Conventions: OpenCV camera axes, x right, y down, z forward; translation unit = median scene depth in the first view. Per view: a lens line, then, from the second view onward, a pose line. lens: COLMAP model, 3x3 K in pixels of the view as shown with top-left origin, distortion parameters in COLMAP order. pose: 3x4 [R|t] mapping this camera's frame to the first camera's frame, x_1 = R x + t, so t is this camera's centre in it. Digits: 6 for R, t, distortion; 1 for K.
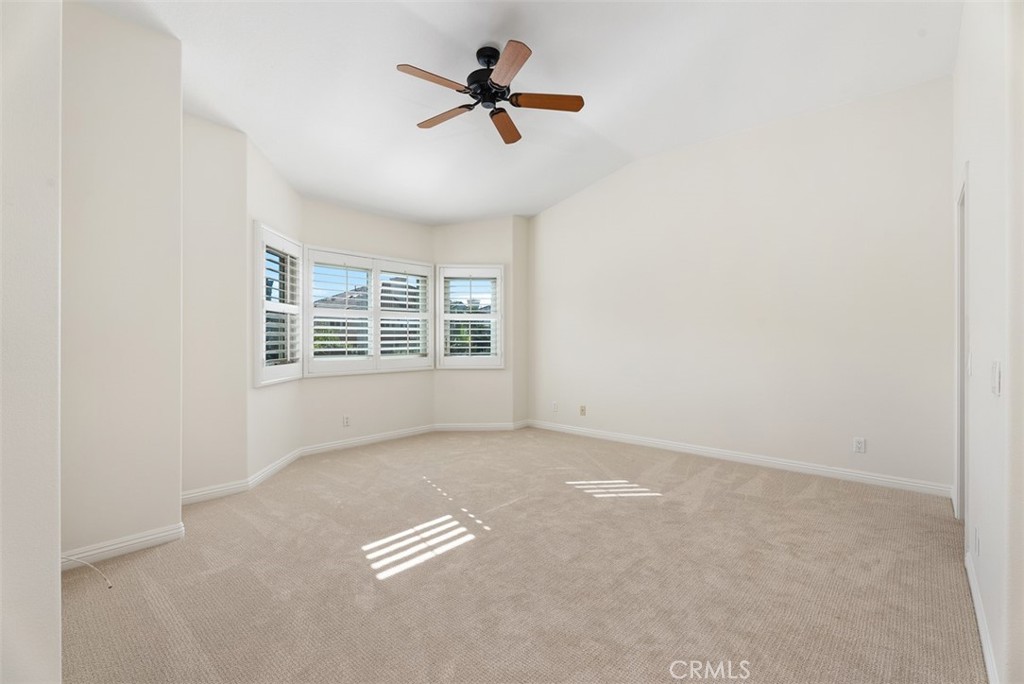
lens RADIAL K [[455.9, 0, 512.0], [0, 455.9, 337.8], [0, 0, 1]] dist [0.000172, 0.000273]
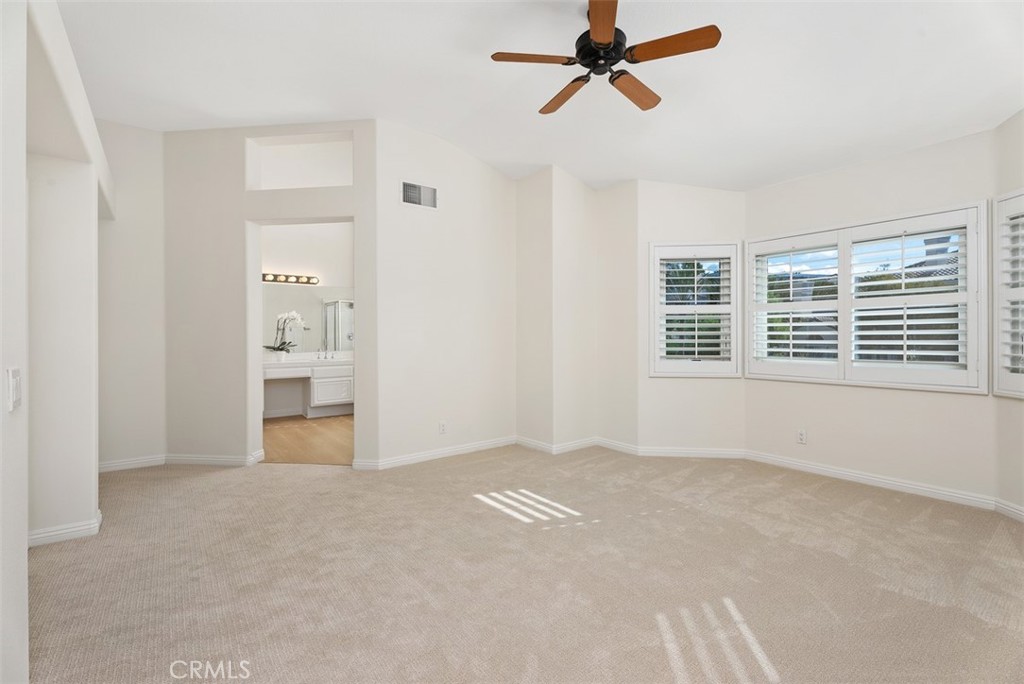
lens RADIAL K [[455.9, 0, 512.0], [0, 455.9, 337.8], [0, 0, 1]] dist [0.000172, 0.000273]
pose [[-0.180202, 0.002851, -0.983625, 0.700868], [0.001427, 0.999996, 0.002637, 0.000035], [0.983629, -0.000929, -0.180205, 0.830698]]
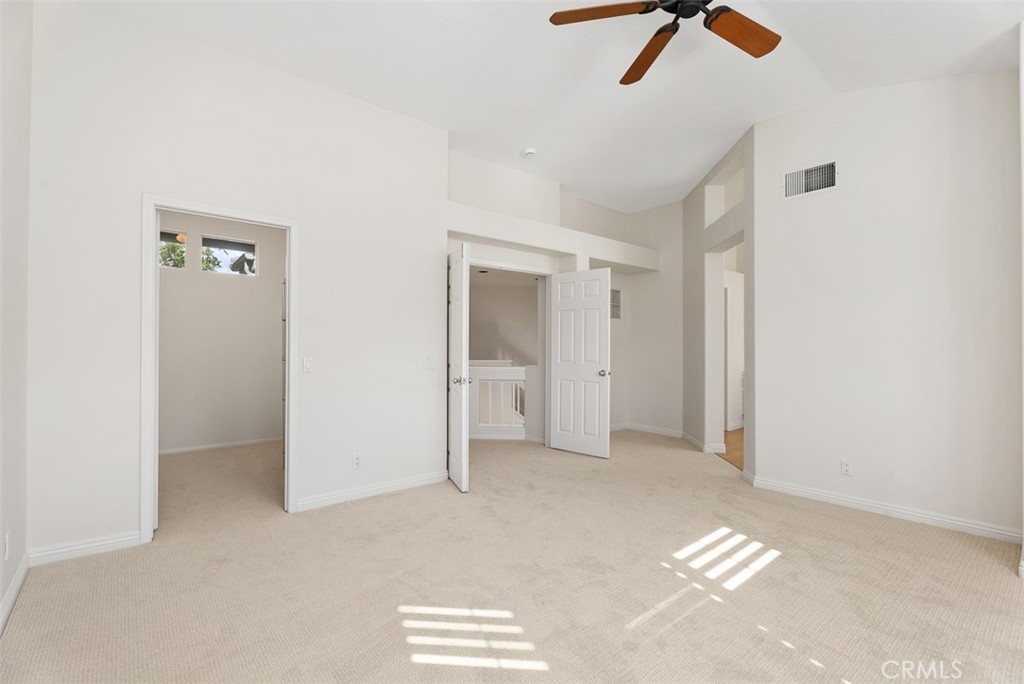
lens RADIAL K [[454.5, 0, 512.0], [0, 454.5, 342.0], [0, 0, 1]] dist [-0.023510, -0.000025]
pose [[-0.991721, -0.011863, 0.127863, 0.099490], [-0.012219, 0.999923, -0.001999, -0.004042], [-0.127830, -0.003544, -0.991790, 1.425245]]
